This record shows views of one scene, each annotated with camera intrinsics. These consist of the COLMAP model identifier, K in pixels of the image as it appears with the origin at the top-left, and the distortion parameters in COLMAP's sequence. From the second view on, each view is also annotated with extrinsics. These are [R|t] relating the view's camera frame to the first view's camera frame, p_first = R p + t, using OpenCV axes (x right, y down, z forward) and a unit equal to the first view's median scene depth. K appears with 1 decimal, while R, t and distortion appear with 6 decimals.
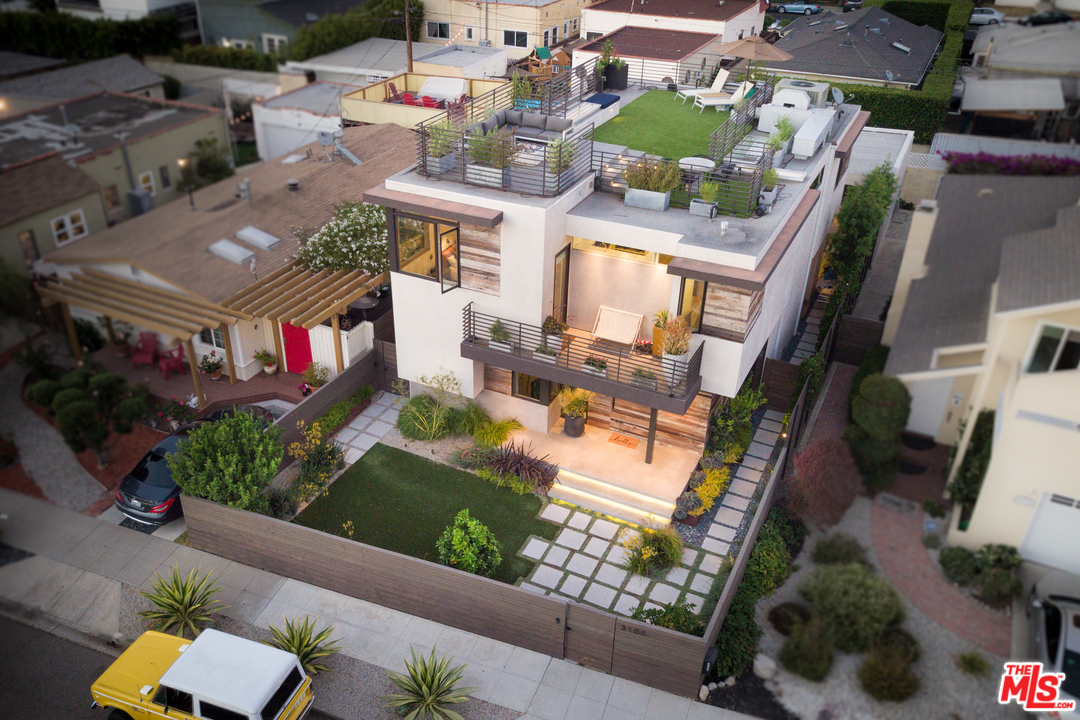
lens RADIAL K [[870.5, 0, 503.0], [0, 870.5, 359.3], [0, 0, 1]] dist [-0.005085, 0.002917]
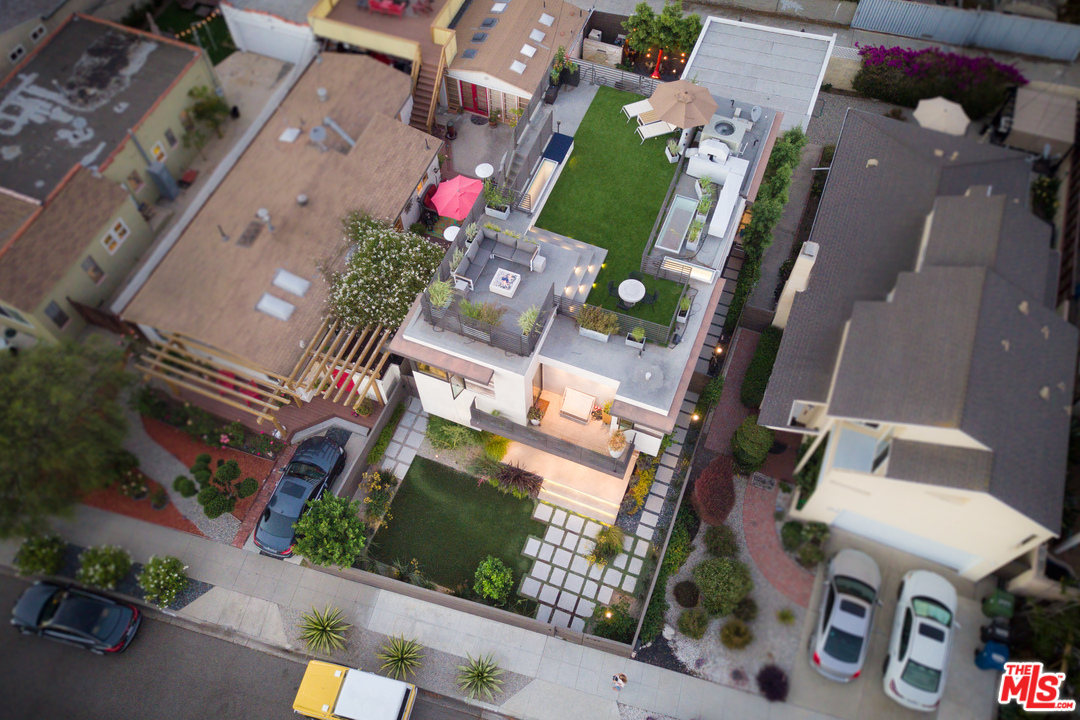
lens RADIAL K [[786.1, 0, 540.0], [0, 786.1, 360.0], [0, 0, 1]] dist [0.002780, -0.000315]
pose [[0.994784, -0.091746, 0.044591, 0.018505], [0.060645, 0.883406, 0.464667, -0.738666], [-0.082024, -0.459539, 0.884362, -0.108592]]
